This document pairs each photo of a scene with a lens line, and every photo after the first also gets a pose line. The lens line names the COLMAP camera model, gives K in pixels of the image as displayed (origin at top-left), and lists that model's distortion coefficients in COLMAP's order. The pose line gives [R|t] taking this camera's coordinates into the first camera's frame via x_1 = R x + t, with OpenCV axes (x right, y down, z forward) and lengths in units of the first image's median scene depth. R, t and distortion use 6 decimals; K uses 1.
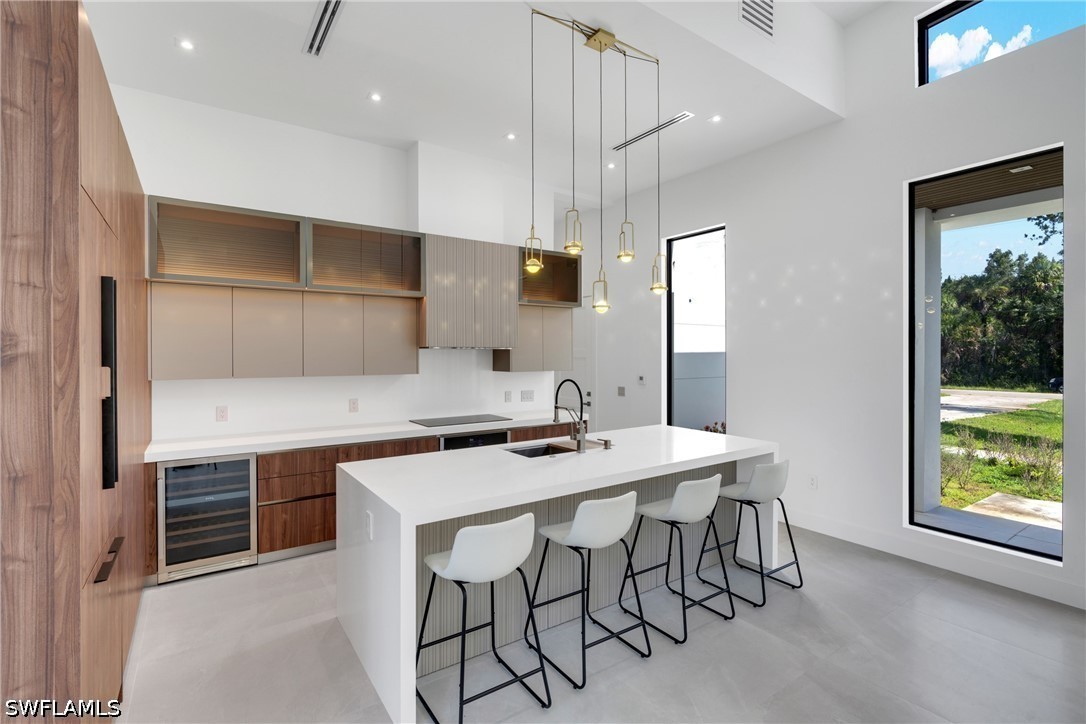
lens RADIAL K [[498.5, 0, 536.8], [0, 498.5, 357.6], [0, 0, 1]] dist [-0.007899, 0.000502]
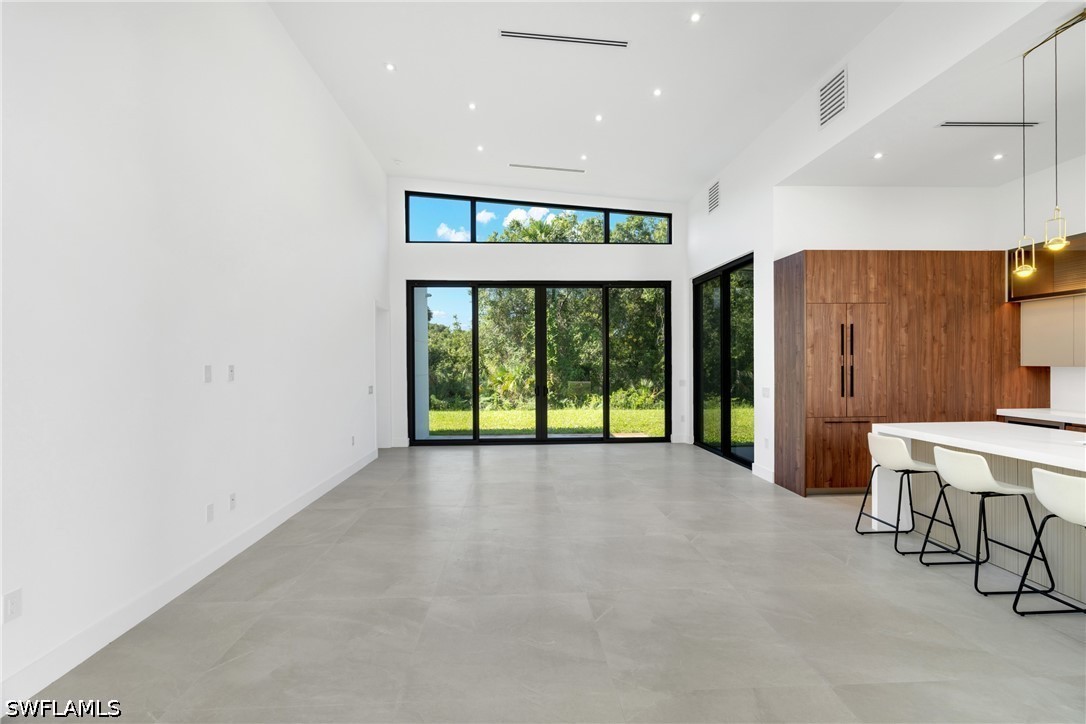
lens RADIAL K [[493.5, 0, 541.1], [0, 493.5, 364.9], [0, 0, 1]] dist [-0.002532, 0.000971]
pose [[-0.519310, 0.012441, -0.854496, 1.040188], [0.003841, 0.999918, 0.012223, 0.014276], [0.854578, 0.003065, -0.519315, 0.405931]]
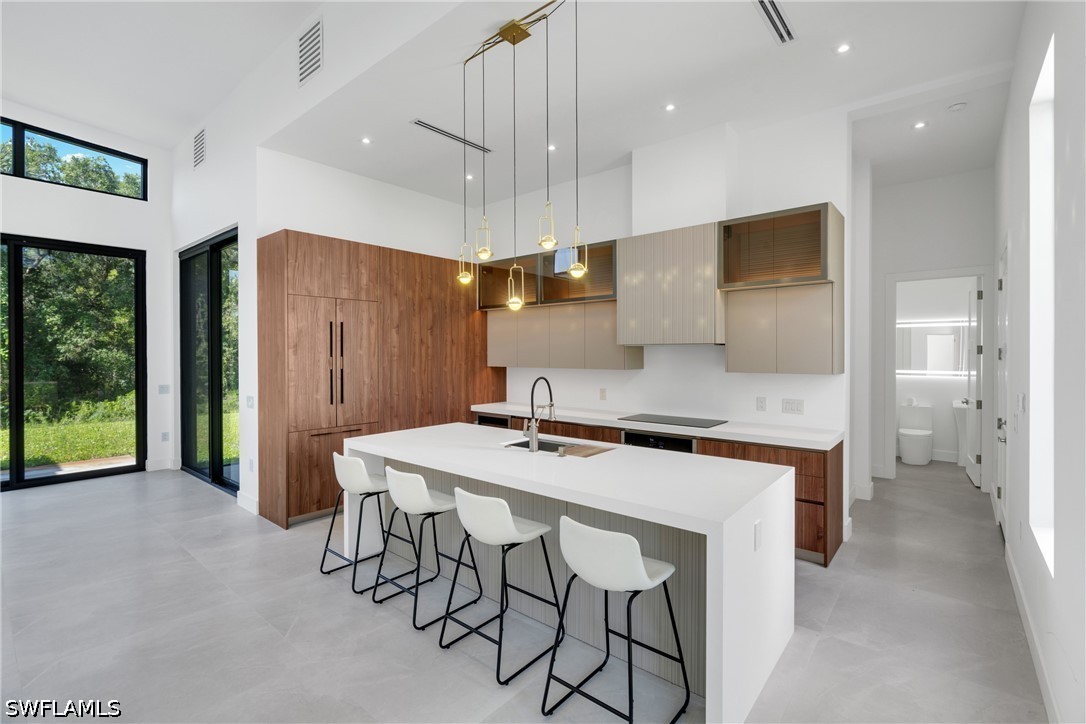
lens RADIAL K [[490.3, 0, 538.0], [0, 490.3, 356.7], [0, 0, 1]] dist [-0.006895, 0.001198]
pose [[0.264461, 0.010151, -0.964343, 0.760961], [-0.004960, 0.999946, 0.009165, -0.004369], [0.964384, 0.002359, 0.264497, 0.557390]]
